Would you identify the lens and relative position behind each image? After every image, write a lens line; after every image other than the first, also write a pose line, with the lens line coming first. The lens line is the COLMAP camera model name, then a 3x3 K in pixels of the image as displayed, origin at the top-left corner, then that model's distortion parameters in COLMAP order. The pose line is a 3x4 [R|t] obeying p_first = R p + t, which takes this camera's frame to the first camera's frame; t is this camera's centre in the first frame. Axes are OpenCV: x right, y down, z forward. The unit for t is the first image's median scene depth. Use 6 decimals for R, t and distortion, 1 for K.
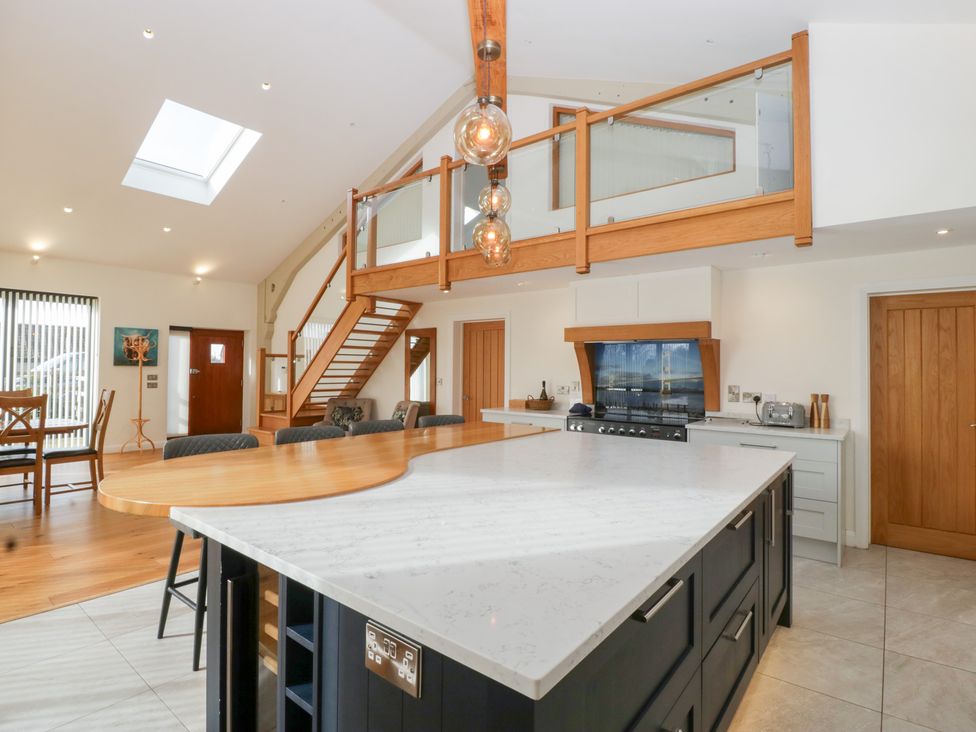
lens RADIAL K [[504.1, 0, 478.4], [0, 504.1, 359.3], [0, 0, 1]] dist [0.001066, -0.013129]
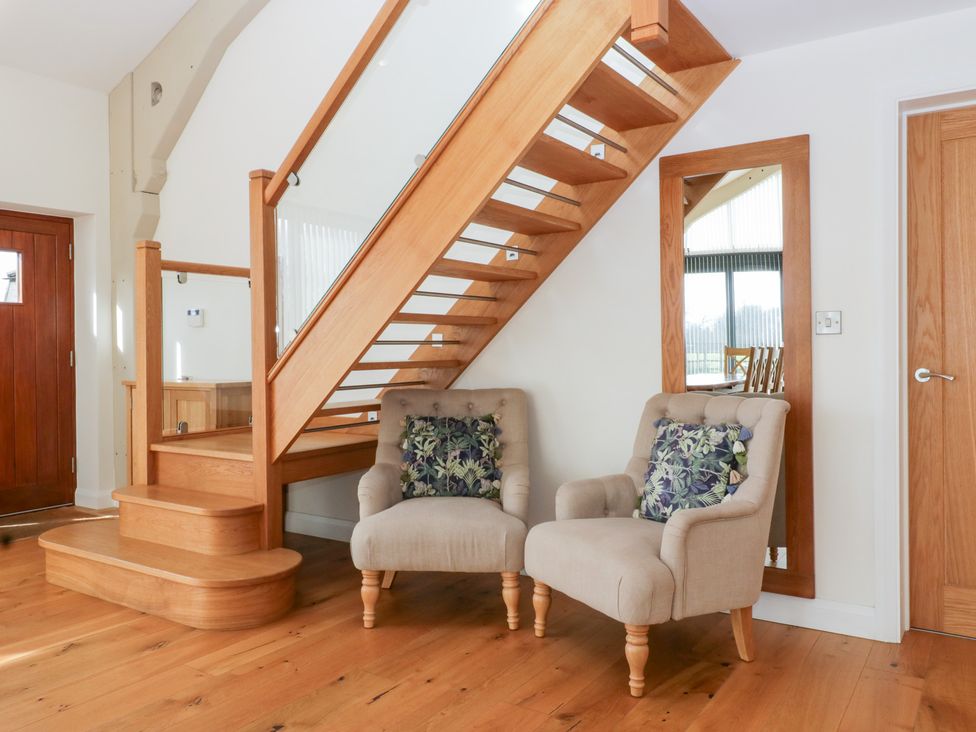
lens RADIAL K [[754.2, 0, 468.8], [0, 754.2, 353.5], [0, 0, 1]] dist [0.004097, -0.006872]
pose [[0.995904, -0.019977, 0.088181, -0.291415], [0.017761, 0.999508, 0.025838, 0.043788], [-0.088654, -0.024166, 0.995769, 0.539741]]
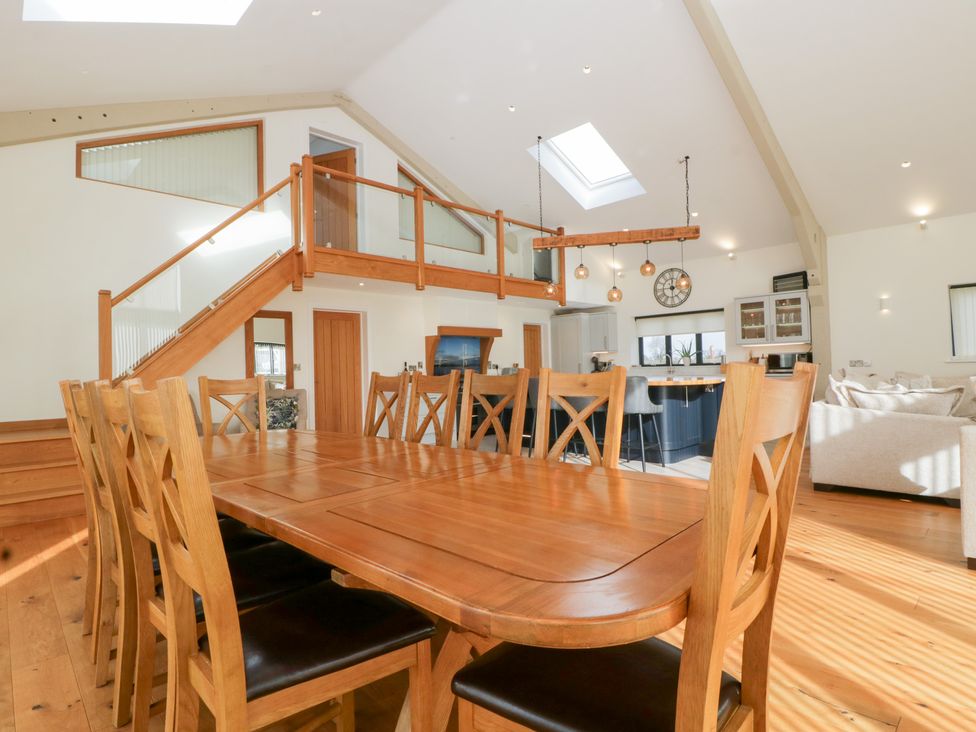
lens RADIAL K [[511.8, 0, 477.5], [0, 511.8, 363.9], [0, 0, 1]] dist [0.001919, -0.014275]
pose [[0.124395, -0.002853, 0.992229, -0.936308], [0.006266, 0.999978, 0.002090, 0.035567], [-0.992213, 0.005957, 0.124410, 0.478483]]
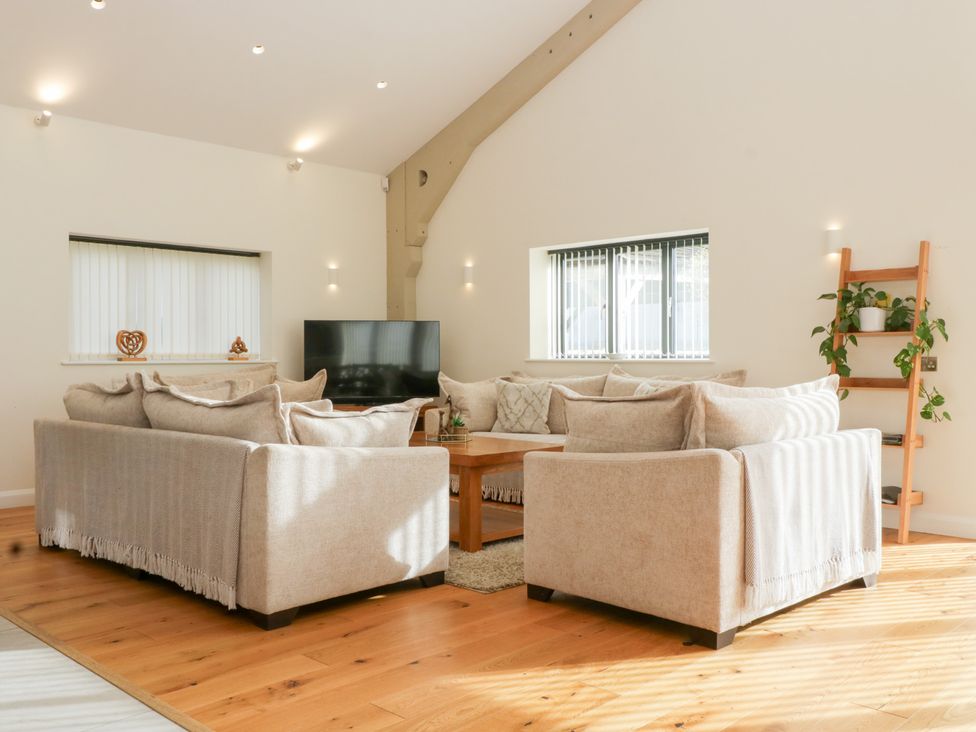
lens RADIAL K [[877.3, 0, 488.0], [0, 877.3, 366.0], [0, 0, 1]] dist [0.006315, -0.004292]
pose [[-0.996266, -0.008253, 0.085941, -0.465300], [-0.008944, 0.999931, -0.007655, 0.044245], [-0.085872, -0.008395, -0.996271, 0.633380]]
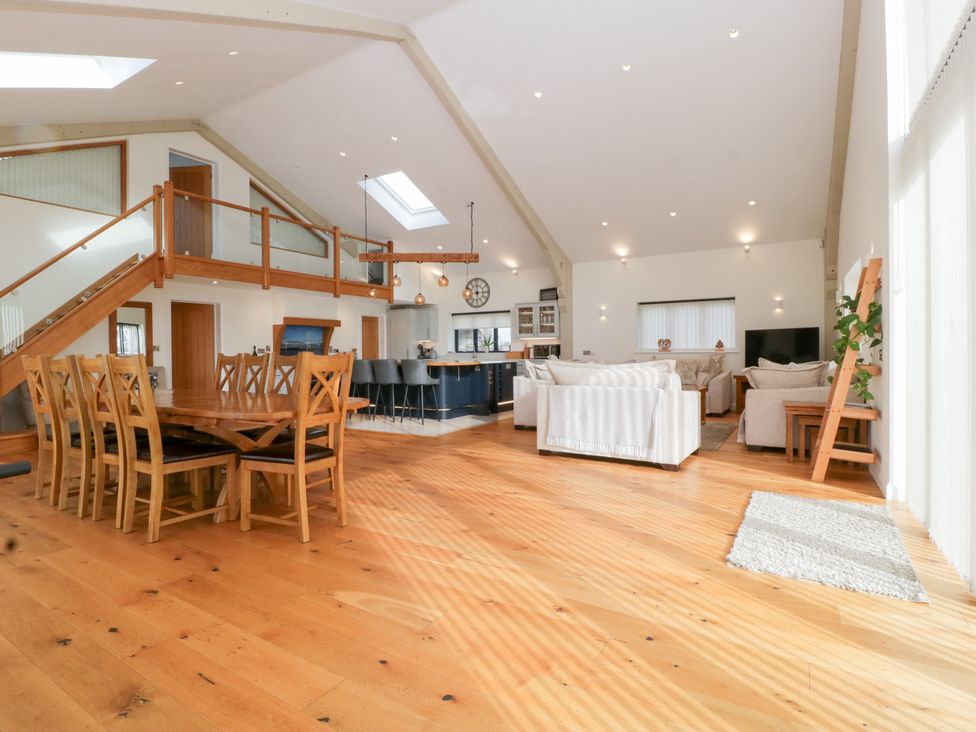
lens RADIAL K [[504.1, 0, 478.4], [0, 504.1, 359.3], [0, 0, 1]] dist [0.001066, -0.013129]
pose [[-0.127310, -0.023789, 0.991578, -1.236131], [-0.012477, 0.999672, 0.022381, 0.031420], [-0.991784, -0.009522, -0.127565, 0.360553]]
